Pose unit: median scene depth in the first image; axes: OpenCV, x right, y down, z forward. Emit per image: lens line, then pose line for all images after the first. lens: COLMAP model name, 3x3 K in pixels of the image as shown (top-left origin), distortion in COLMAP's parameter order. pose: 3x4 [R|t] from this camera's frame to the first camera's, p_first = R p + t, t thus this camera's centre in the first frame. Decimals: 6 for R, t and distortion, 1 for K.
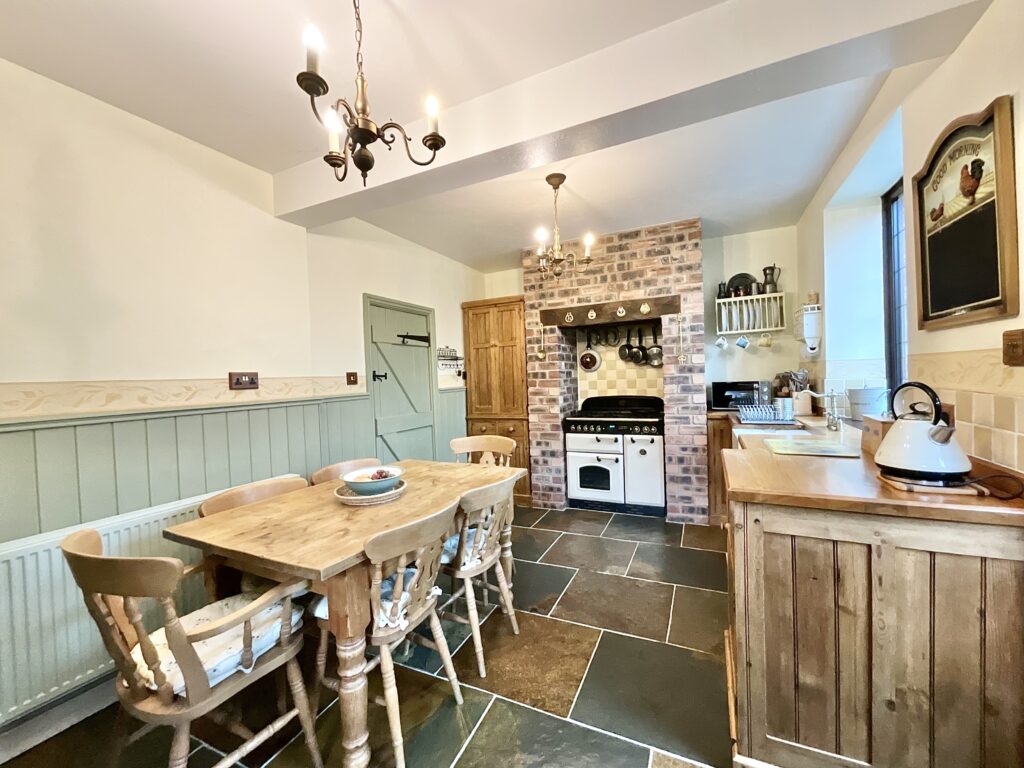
lens RADIAL K [[414.5, 0, 512.0], [0, 414.5, 384.0], [0, 0, 1]] dist [-0.001418, -0.000054]
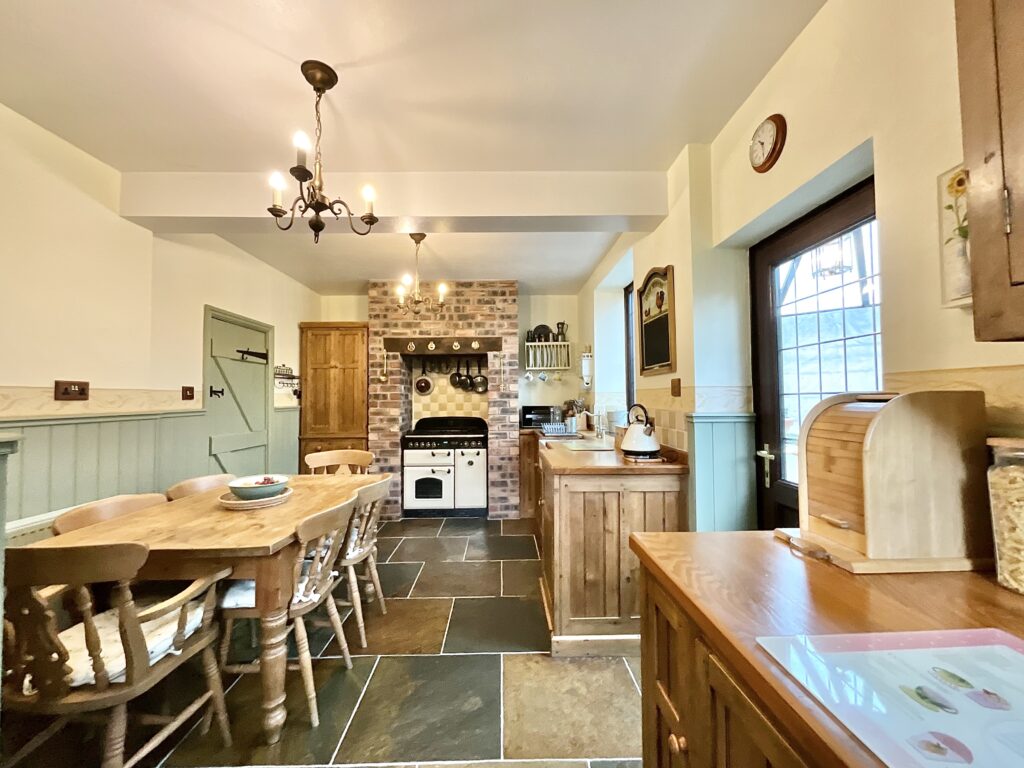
lens RADIAL K [[414.5, 0, 512.0], [0, 414.5, 384.0], [0, 0, 1]] dist [-0.001418, -0.000054]
pose [[0.893801, 0.045071, 0.446194, -0.143278], [-0.017049, 0.997633, -0.066620, 0.015367], [-0.448140, 0.051938, 0.892453, -0.161371]]
